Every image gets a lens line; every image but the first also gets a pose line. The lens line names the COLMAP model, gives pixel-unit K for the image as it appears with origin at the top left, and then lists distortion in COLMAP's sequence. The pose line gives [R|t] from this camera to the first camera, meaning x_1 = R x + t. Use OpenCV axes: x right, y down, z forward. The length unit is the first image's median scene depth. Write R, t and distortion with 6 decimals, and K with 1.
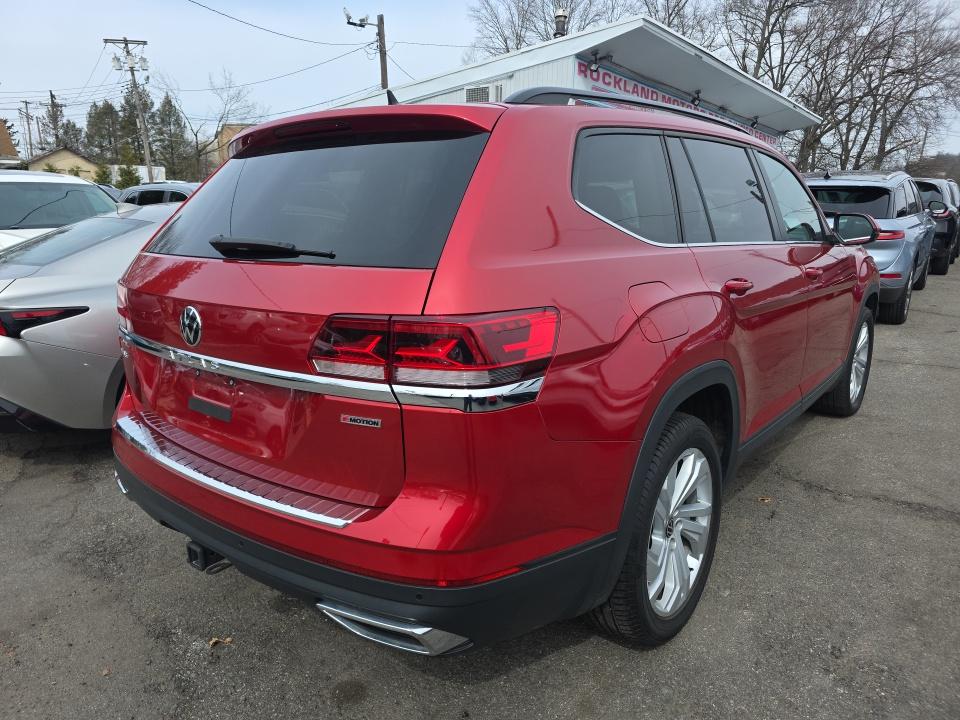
lens RADIAL K [[636.8, 0, 475.2], [0, 636.8, 359.6], [0, 0, 1]] dist [0.064477, -0.049552]
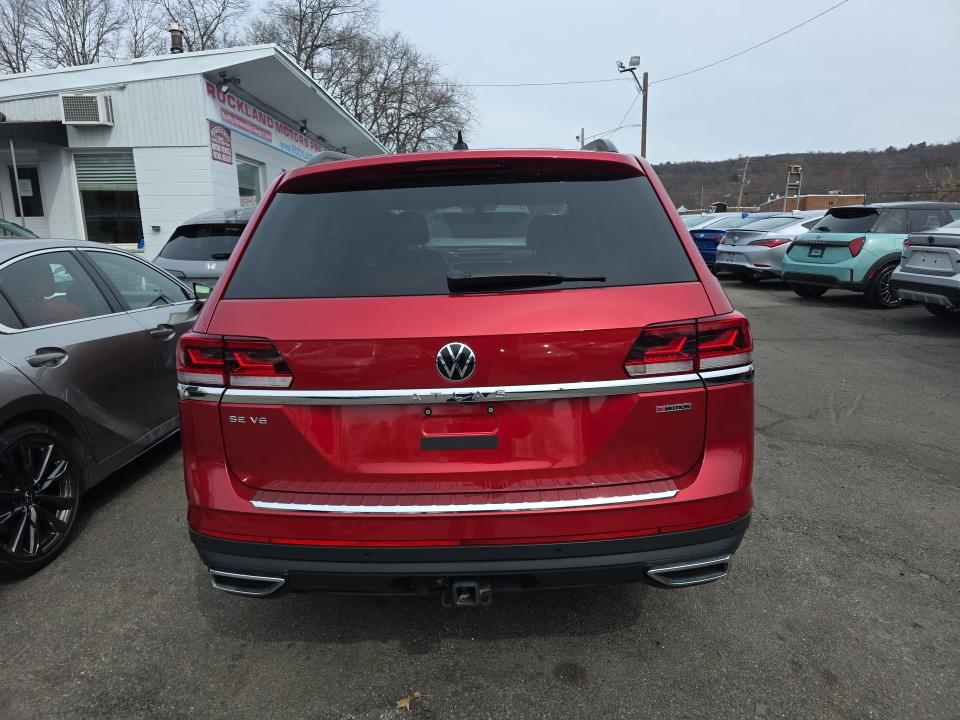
lens RADIAL K [[636.8, 0, 475.2], [0, 636.8, 359.6], [0, 0, 1]] dist [0.064477, -0.049552]
pose [[0.790337, -0.149529, 0.594145, -0.152877], [0.168550, 0.985406, 0.023791, -0.011407], [-0.589031, 0.081340, 0.804006, 0.027845]]
